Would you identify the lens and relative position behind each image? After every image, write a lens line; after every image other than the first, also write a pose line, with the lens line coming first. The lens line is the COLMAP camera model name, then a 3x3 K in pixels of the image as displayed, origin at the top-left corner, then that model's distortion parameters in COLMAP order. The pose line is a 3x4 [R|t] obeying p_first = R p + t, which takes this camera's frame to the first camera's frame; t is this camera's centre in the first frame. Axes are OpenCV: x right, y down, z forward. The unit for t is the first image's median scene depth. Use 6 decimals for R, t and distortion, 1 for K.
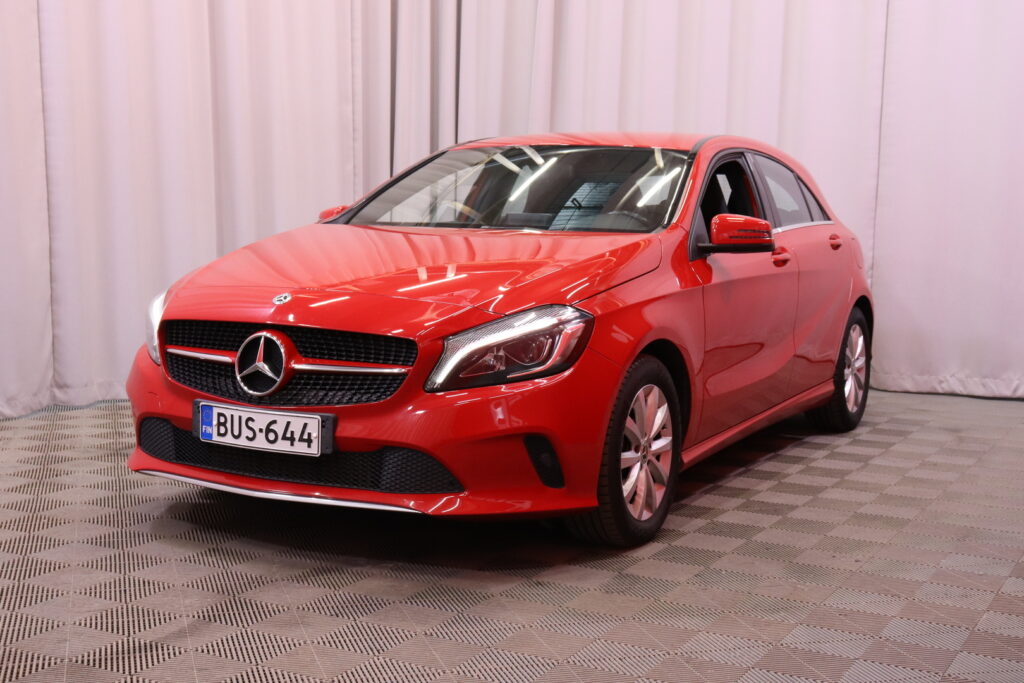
lens RADIAL K [[1361.6, 0, 512.0], [0, 1361.6, 341.5], [0, 0, 1]] dist [0.007091, 0.009449]
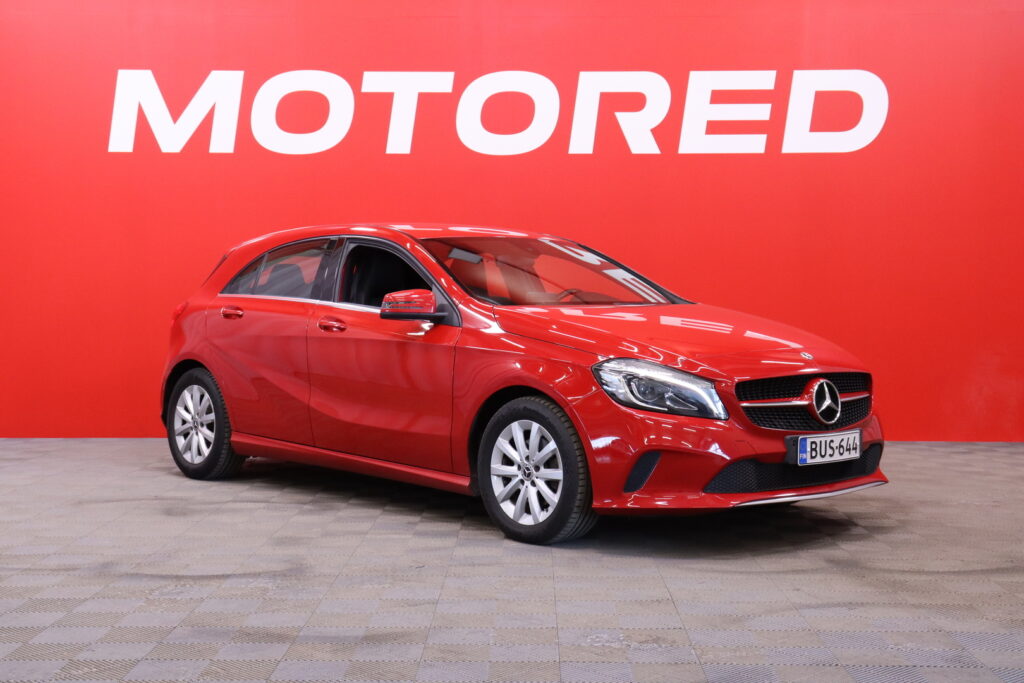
lens RADIAL K [[1450.2, 0, 512.0], [0, 1450.2, 341.5], [0, 0, 1]] dist [0.013388, 0.011550]
pose [[0.328471, -0.054357, 0.942948, -1.714492], [0.102414, 0.994506, 0.021654, -0.112164], [-0.938945, 0.089458, 0.332234, 0.803872]]
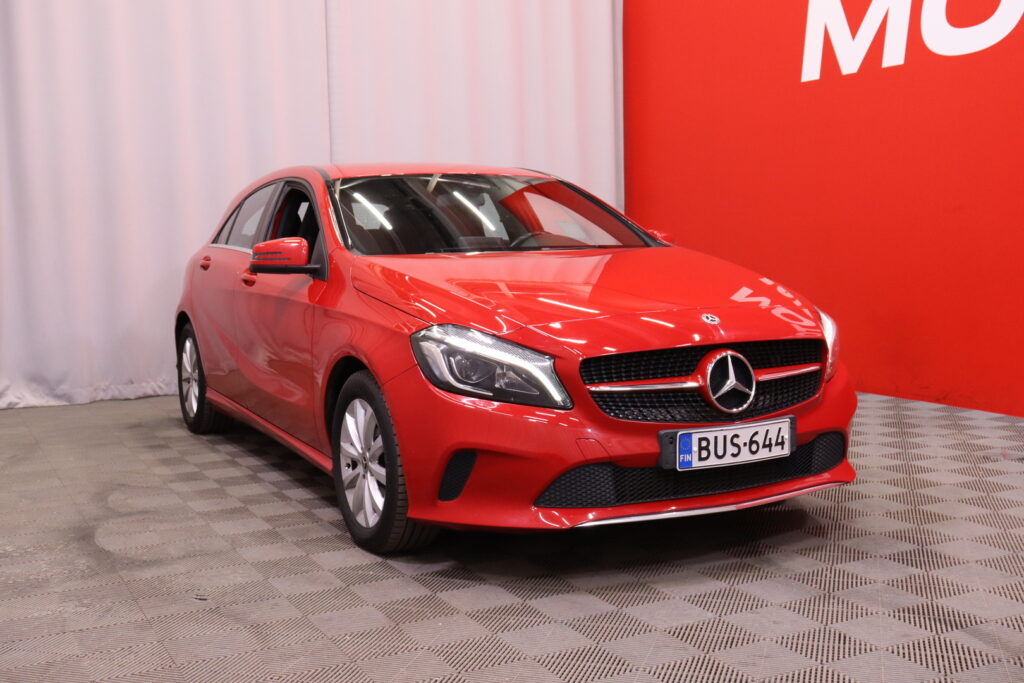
lens RADIAL K [[1138.7, 0, 512.0], [0, 1138.7, 341.5], [0, 0, 1]] dist [-0.026538, -0.015450]
pose [[0.557116, -0.112708, 0.822750, -0.991452], [0.116840, 0.991530, 0.056713, -0.083207], [-0.822174, 0.064534, 0.565567, 0.647385]]
